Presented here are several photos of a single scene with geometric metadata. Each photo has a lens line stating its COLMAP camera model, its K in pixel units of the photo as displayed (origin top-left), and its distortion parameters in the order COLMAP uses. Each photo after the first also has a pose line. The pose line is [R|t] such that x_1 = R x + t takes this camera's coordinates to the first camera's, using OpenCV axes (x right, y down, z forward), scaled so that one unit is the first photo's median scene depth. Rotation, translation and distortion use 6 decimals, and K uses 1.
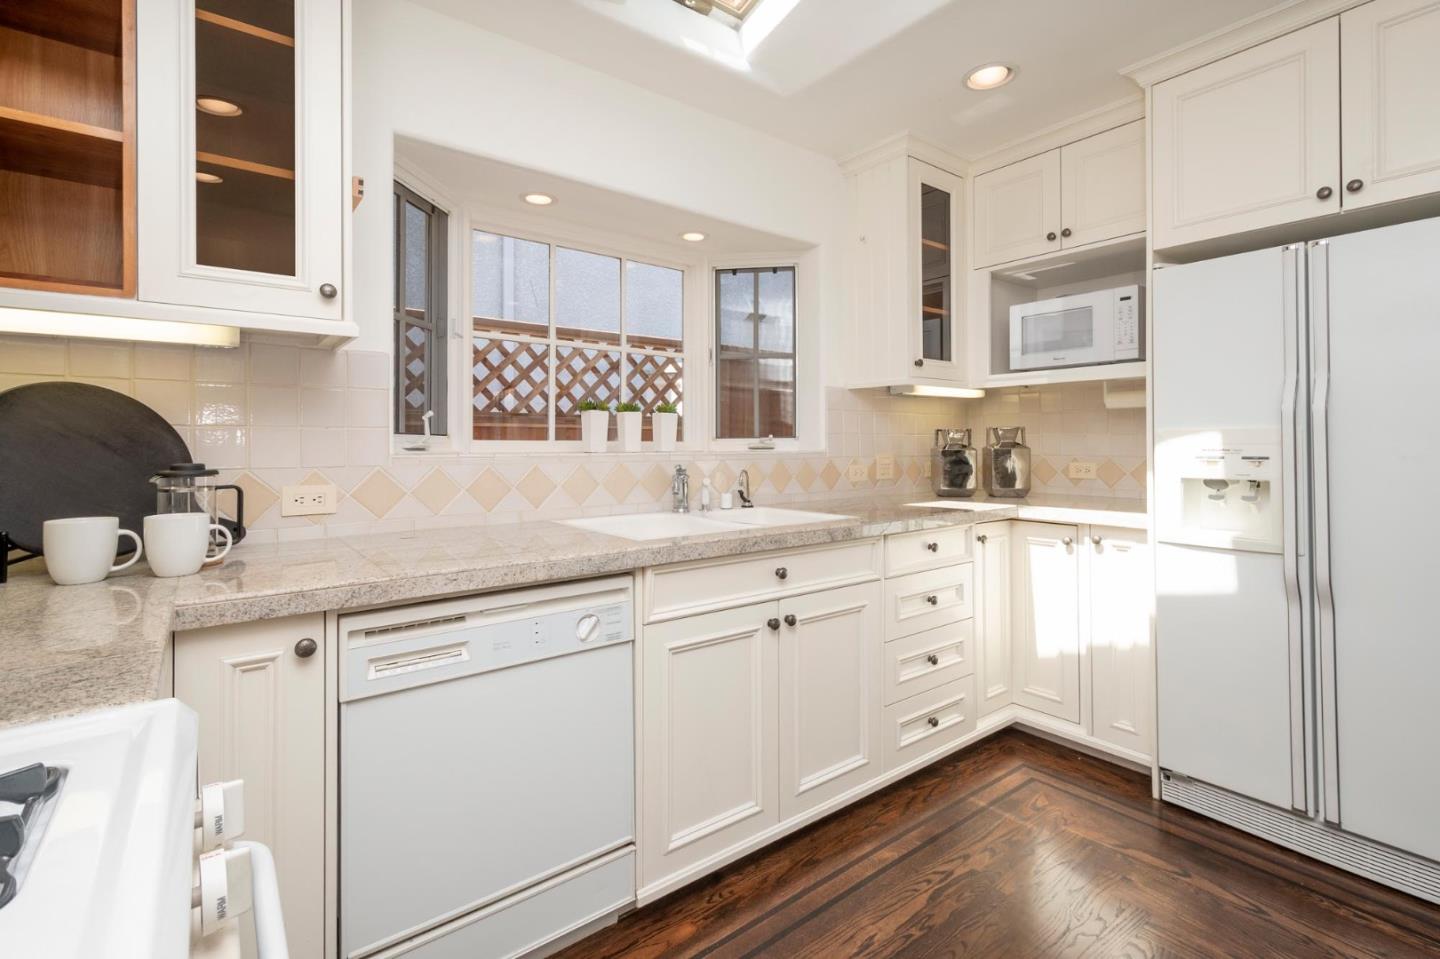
lens RADIAL K [[652.9, 0, 733.5], [0, 652.9, 439.1], [0, 0, 1]] dist [0.000023, -0.000357]
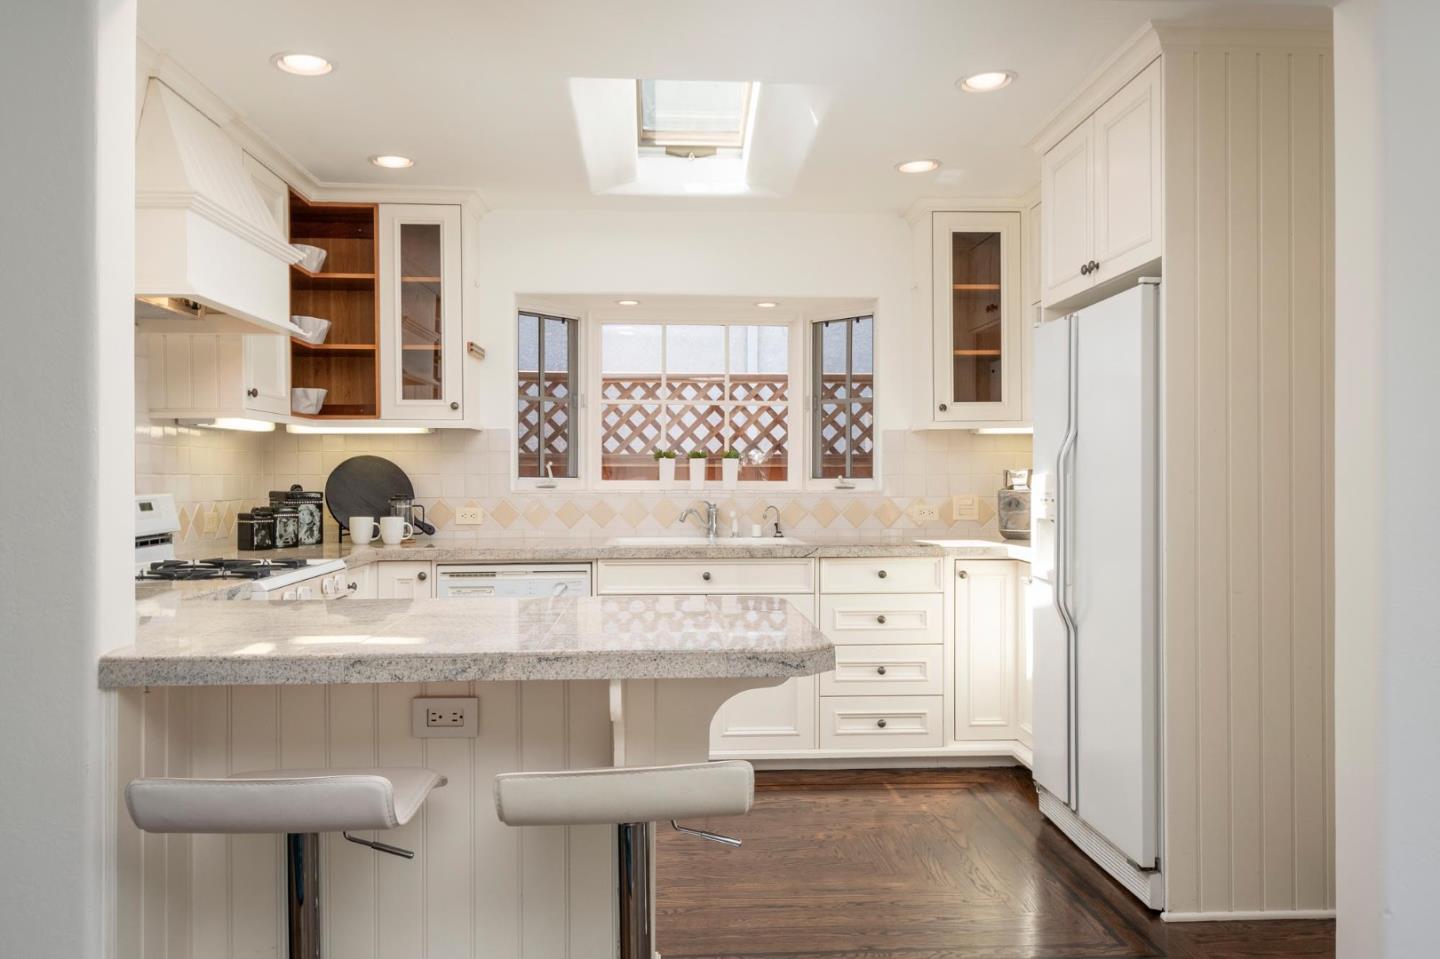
lens RADIAL K [[1090.5, 0, 733.6], [0, 1090.5, 472.4], [0, 0, 1]] dist [0.005982, 0.001657]
pose [[0.823855, -0.001431, -0.566798, 1.247794], [0.003699, 0.999989, 0.002851, -0.023225], [0.566788, -0.004445, 0.823852, -0.788077]]
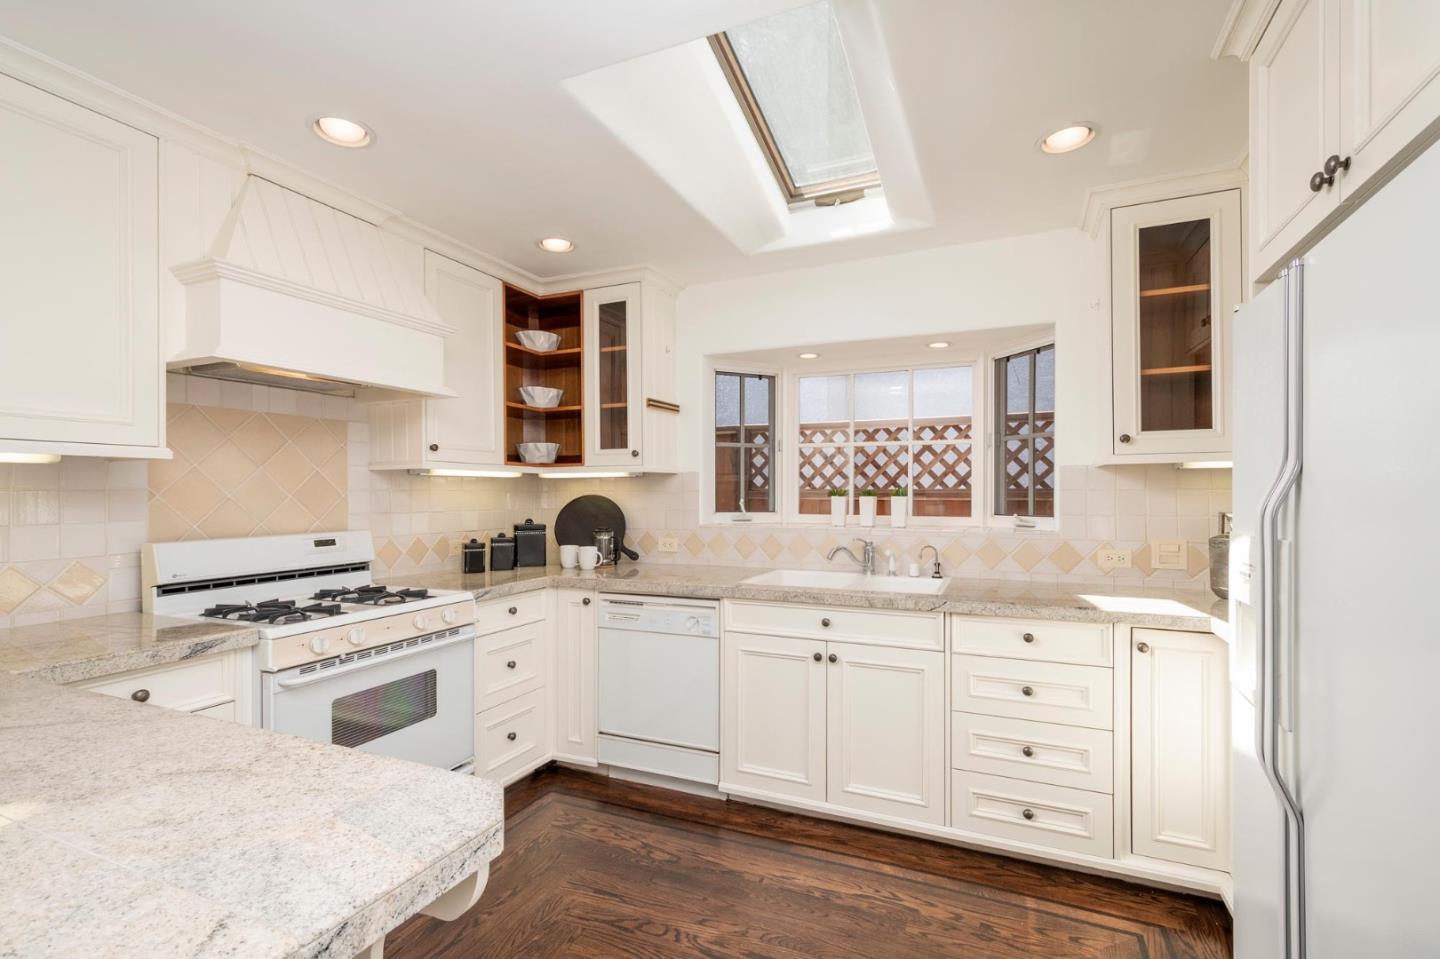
lens RADIAL K [[652.9, 0, 728.3], [0, 652.9, 490.2], [0, 0, 1]] dist [0.000023, -0.000357]
pose [[0.472318, -0.005405, -0.881412, 1.007870], [0.006379, 0.999976, -0.002714, -0.059390], [0.881405, -0.004341, 0.472341, 0.142626]]
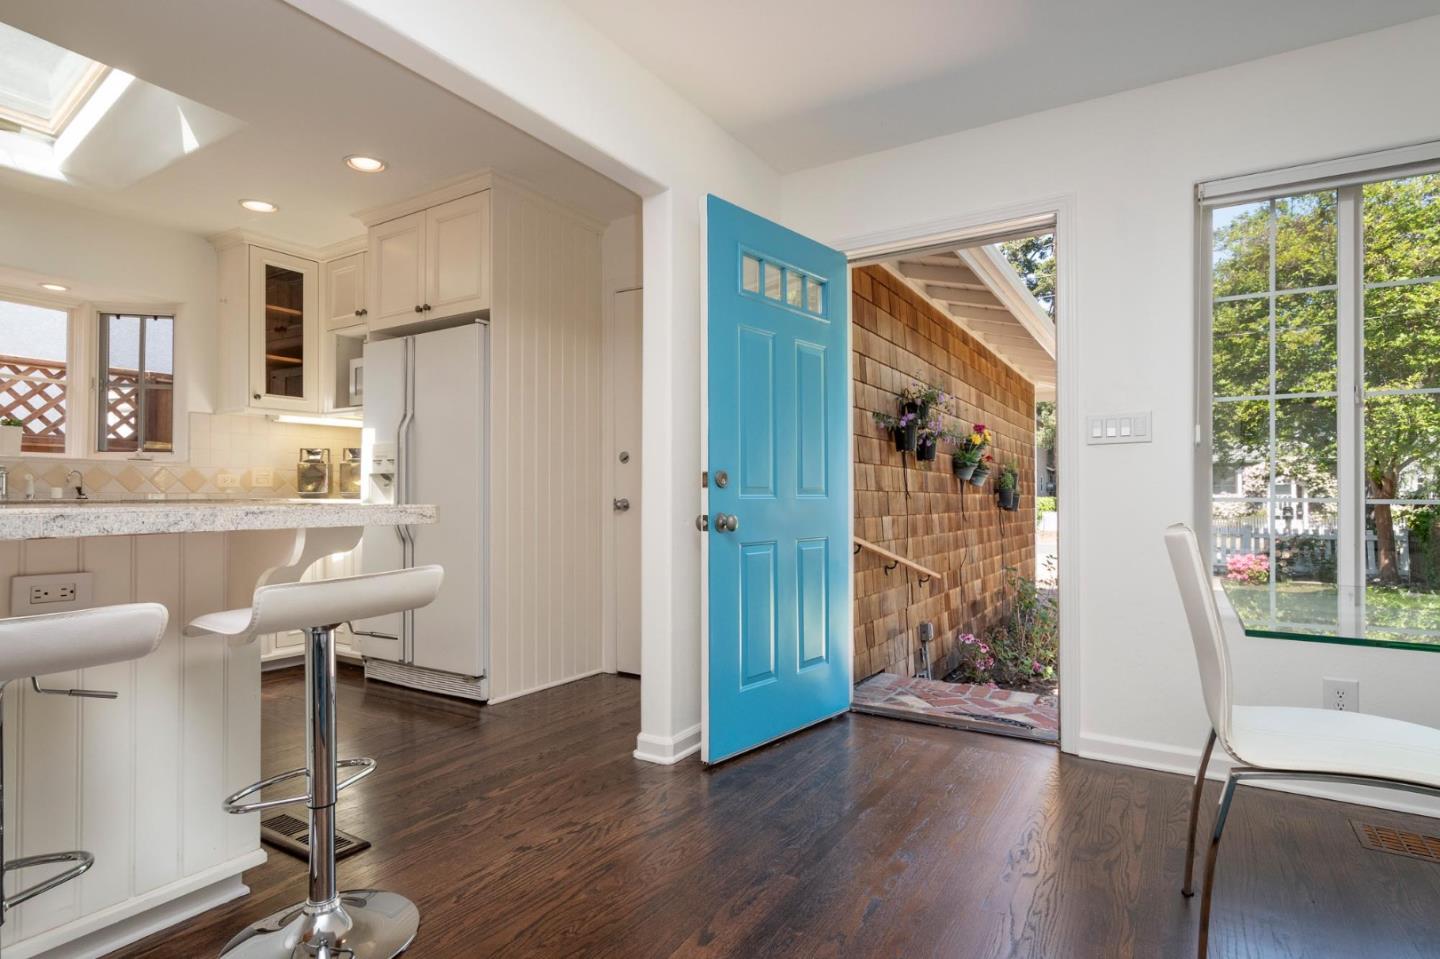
lens RADIAL K [[742.0, 0, 728.1], [0, 742.0, 482.4], [0, 0, 1]] dist [-0.001452, 0.003392]
pose [[0.939767, 0.010229, 0.341663, 0.850422], [-0.006239, 0.999899, -0.012775, 0.095363], [-0.341760, 0.009874, 0.939736, -0.985450]]
